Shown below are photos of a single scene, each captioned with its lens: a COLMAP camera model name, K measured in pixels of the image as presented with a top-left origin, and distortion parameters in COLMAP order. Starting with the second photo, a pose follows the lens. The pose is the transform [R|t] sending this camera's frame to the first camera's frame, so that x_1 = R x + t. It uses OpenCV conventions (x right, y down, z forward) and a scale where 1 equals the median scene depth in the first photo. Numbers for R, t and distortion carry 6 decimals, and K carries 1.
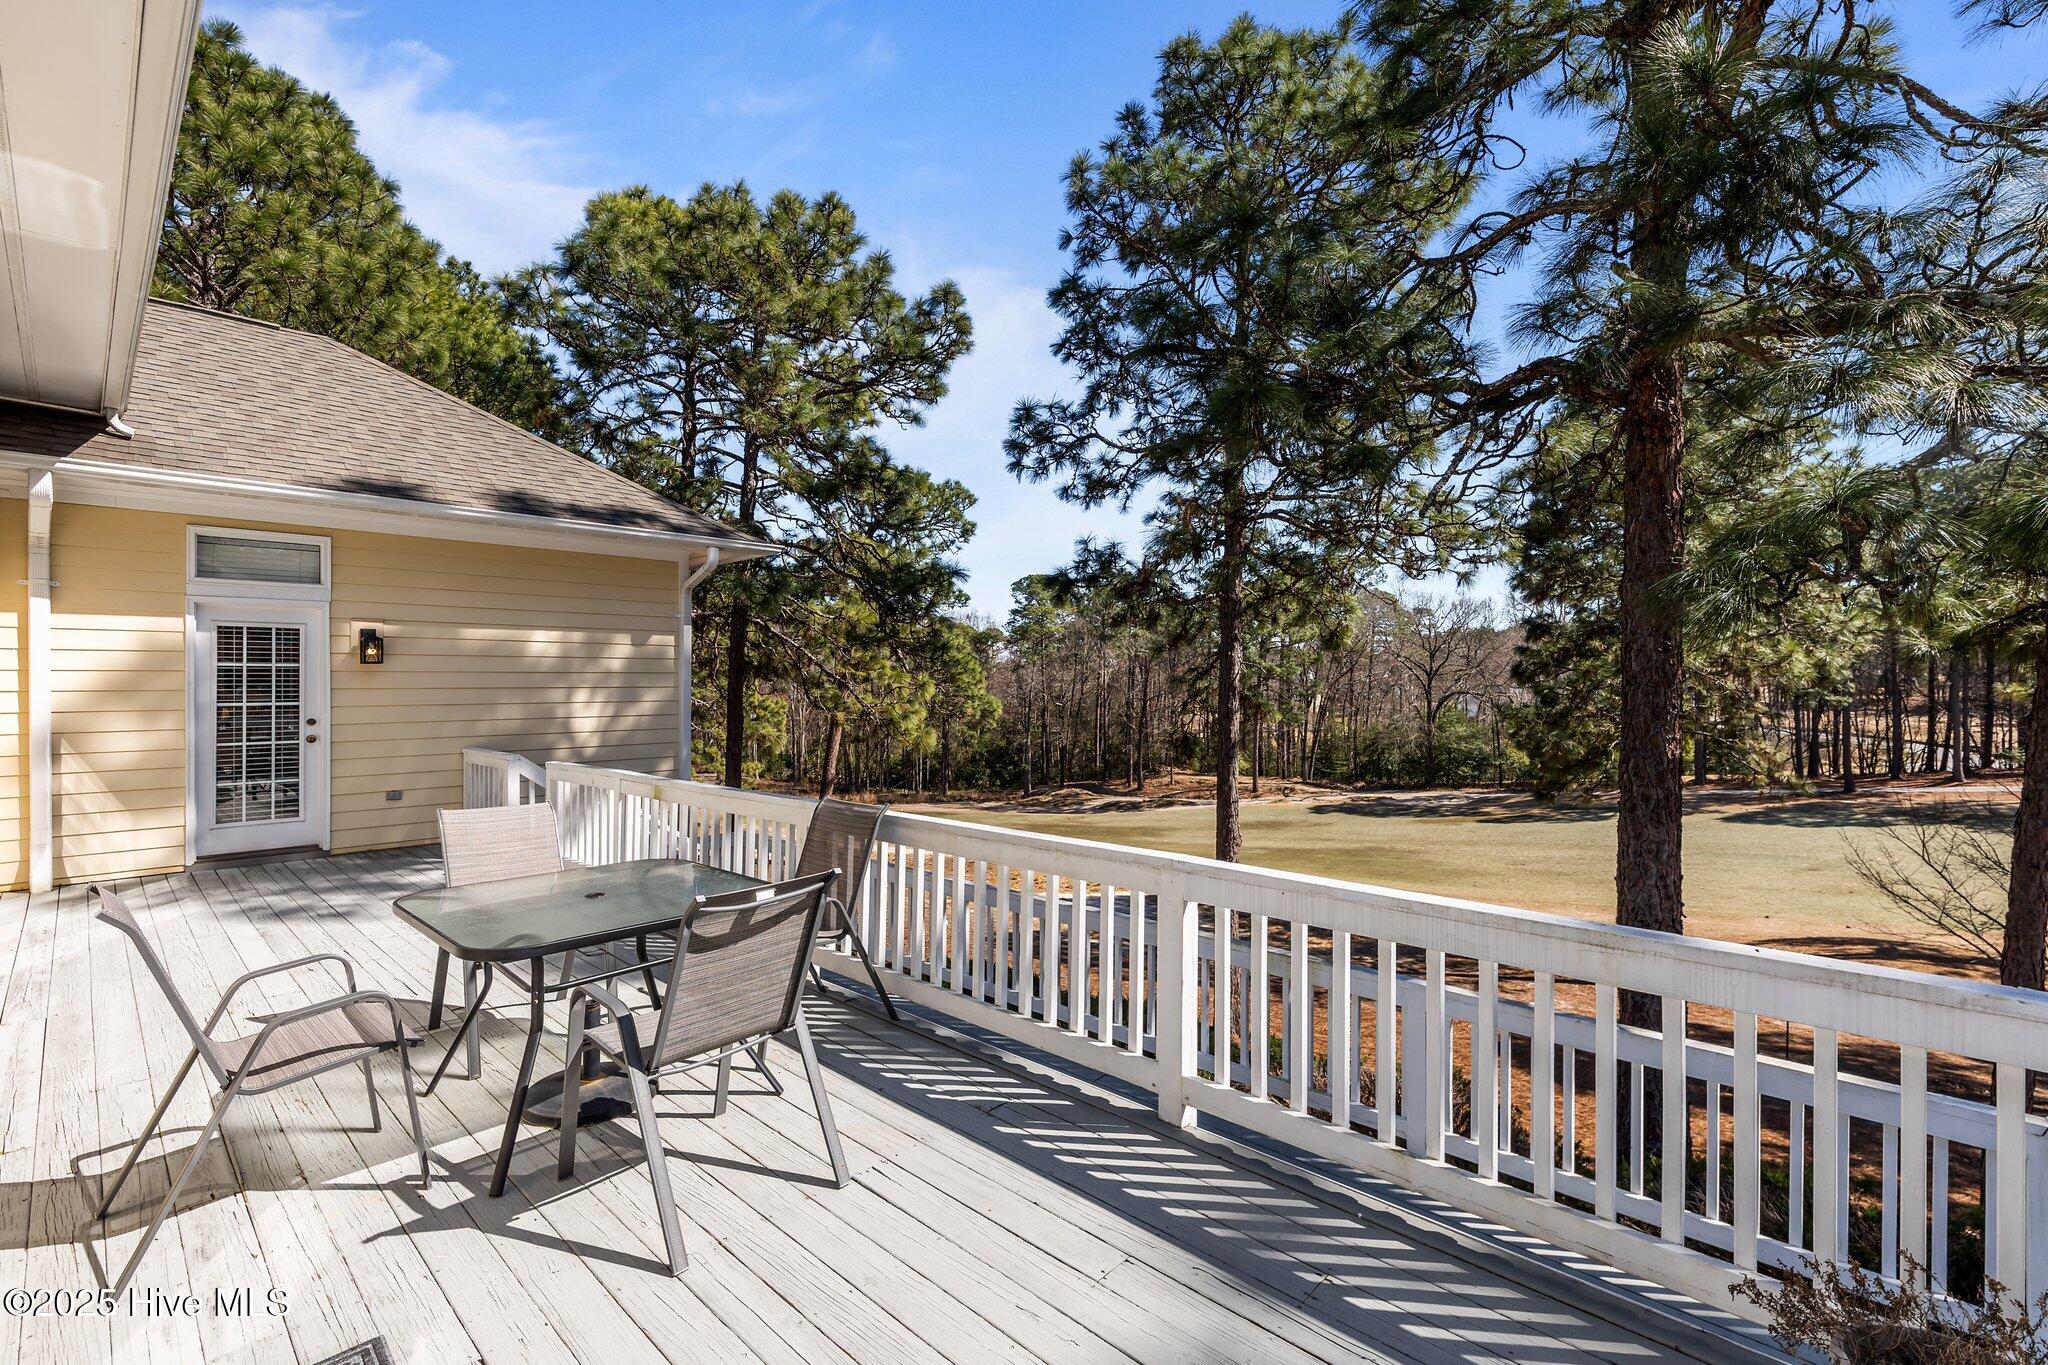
lens RADIAL K [[885.4, 0, 1004.8], [0, 885.4, 688.1], [0, 0, 1]] dist [-0.000778, 0.000106]
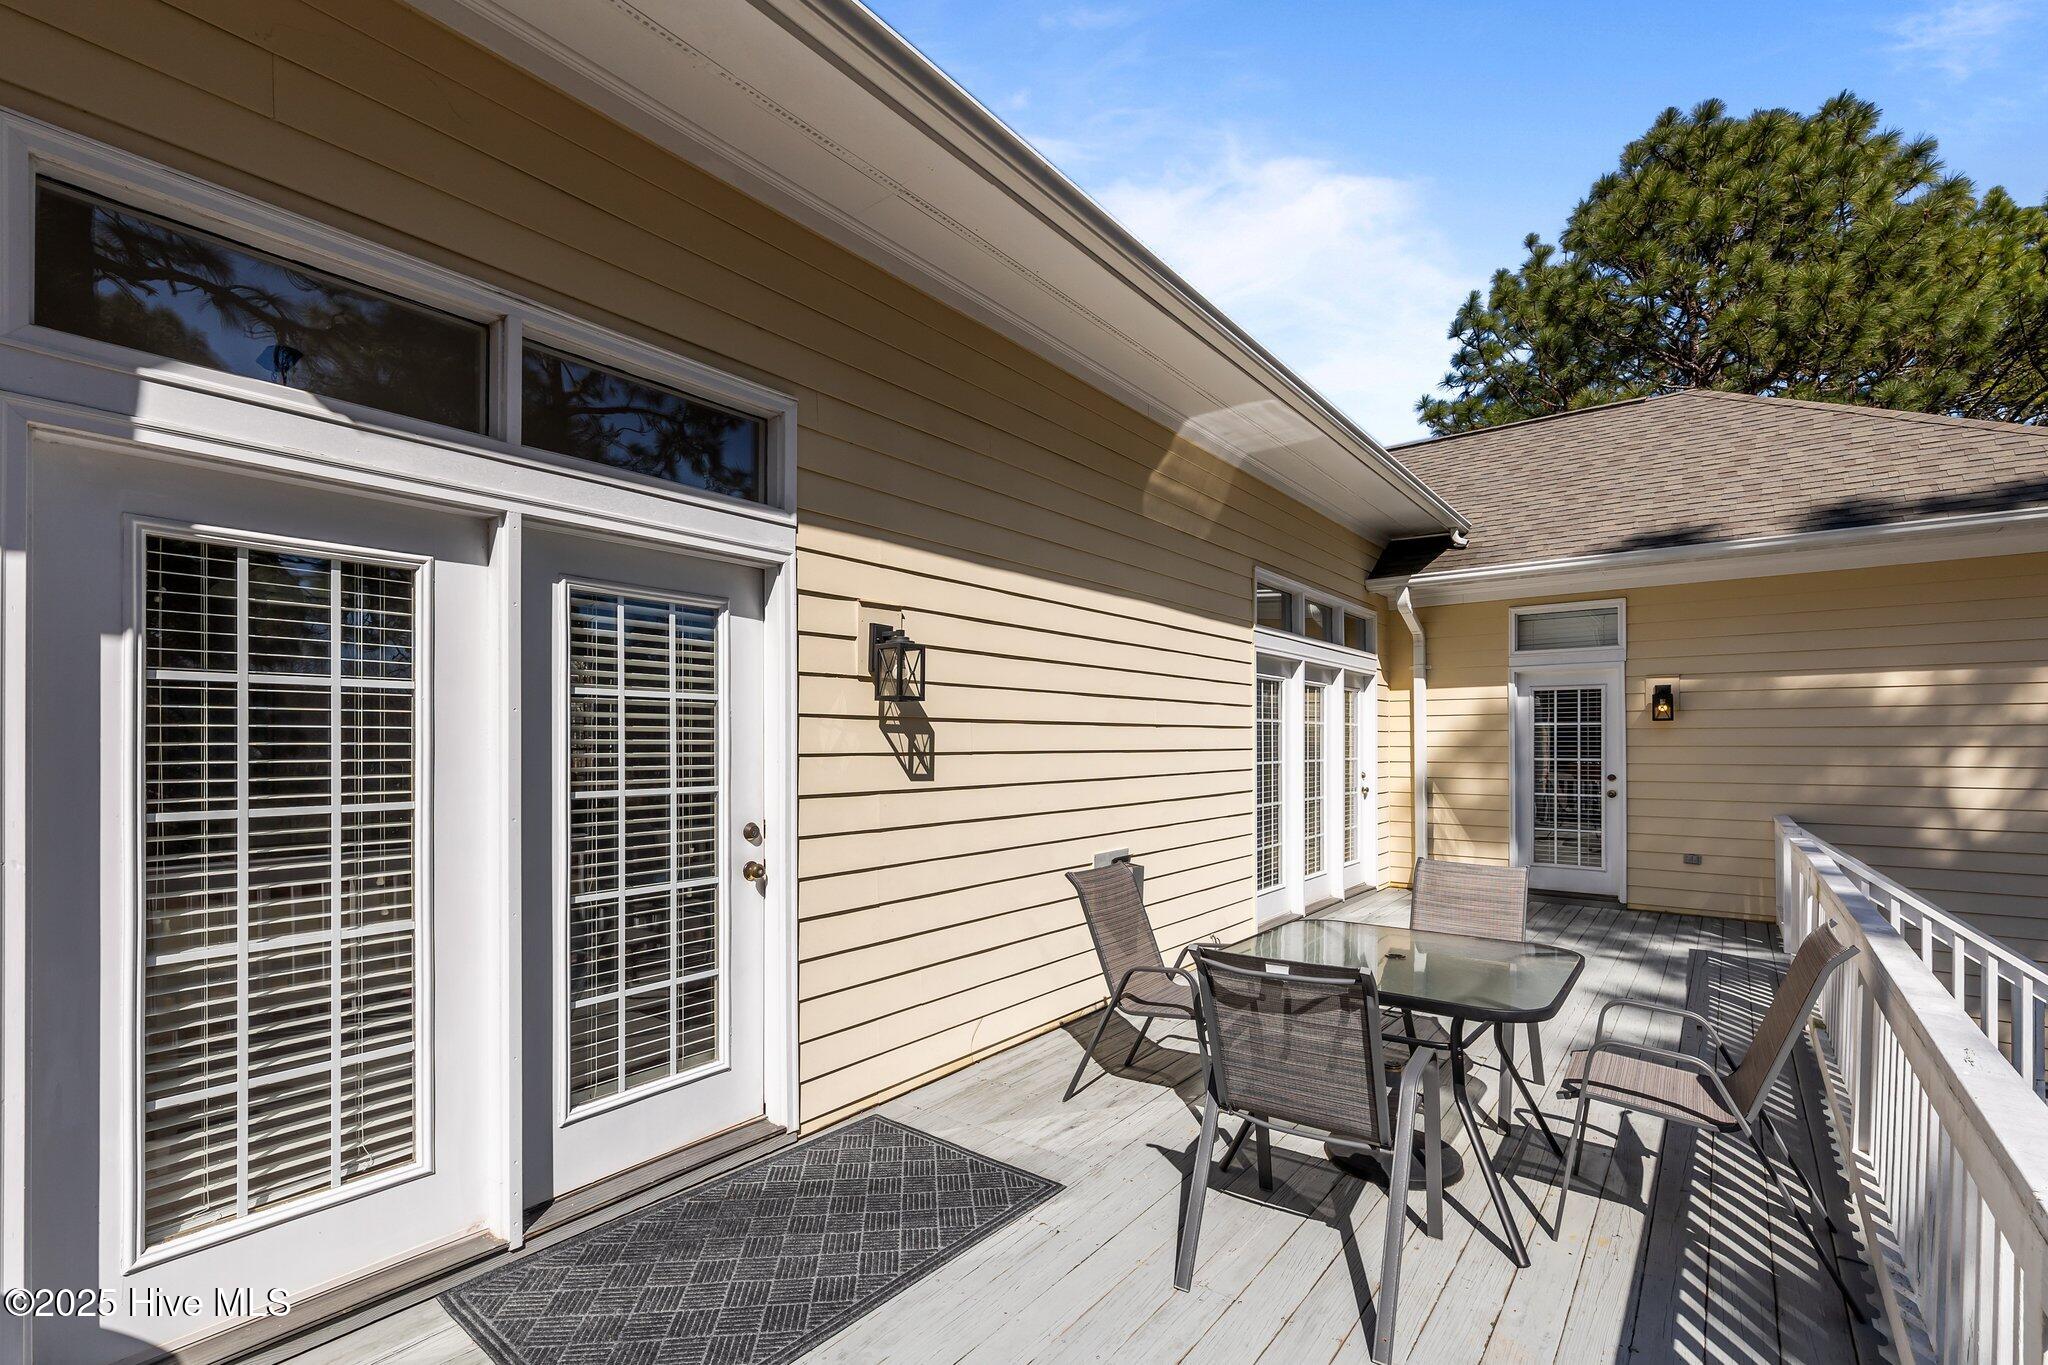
lens RADIAL K [[920.3, 0, 1048.8], [0, 920.3, 742.6], [0, 0, 1]] dist [-0.001205, -0.000188]
pose [[0.120701, 0.001027, -0.992688, 0.214979], [-0.005499, 0.999985, 0.000366, 0.000242], [0.992674, 0.005415, 0.120704, 0.212847]]
